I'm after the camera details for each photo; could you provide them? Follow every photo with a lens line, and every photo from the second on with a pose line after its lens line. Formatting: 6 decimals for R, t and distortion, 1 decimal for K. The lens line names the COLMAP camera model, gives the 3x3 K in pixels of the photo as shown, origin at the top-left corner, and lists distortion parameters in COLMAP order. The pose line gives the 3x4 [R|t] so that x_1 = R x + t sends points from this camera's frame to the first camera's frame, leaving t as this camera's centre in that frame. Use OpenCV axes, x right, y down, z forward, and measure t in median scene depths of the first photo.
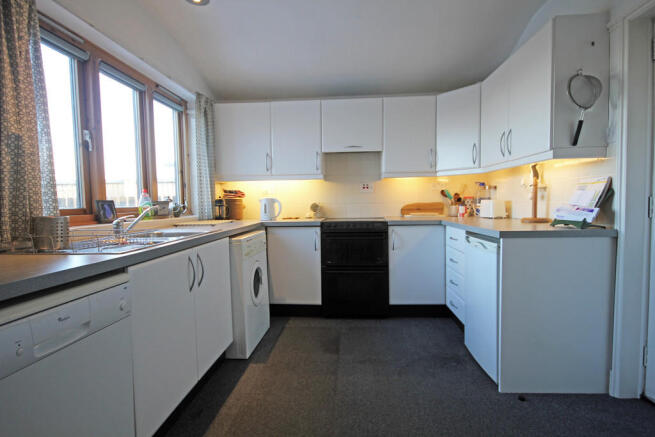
lens RADIAL K [[327.3, 0, 329.5], [0, 327.3, 219.1], [0, 0, 1]] dist [0.001149, -0.000326]
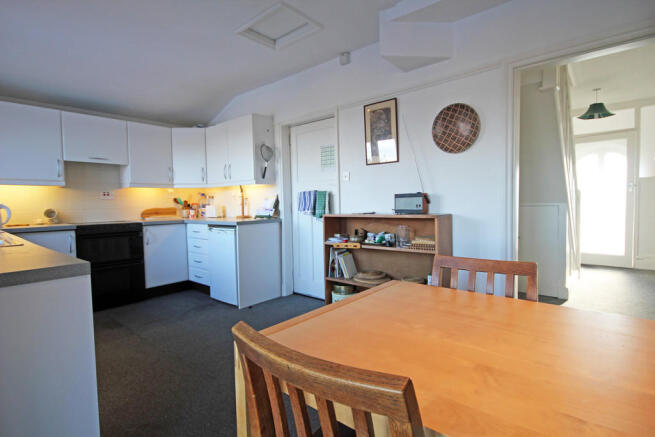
lens RADIAL K [[327.3, 0, 329.5], [0, 327.3, 219.1], [0, 0, 1]] dist [0.001149, -0.000326]
pose [[0.595786, -0.035710, 0.802349, -0.401533], [0.051027, 0.998676, 0.006558, 0.021917], [-0.801520, 0.037034, 0.596820, -0.329684]]
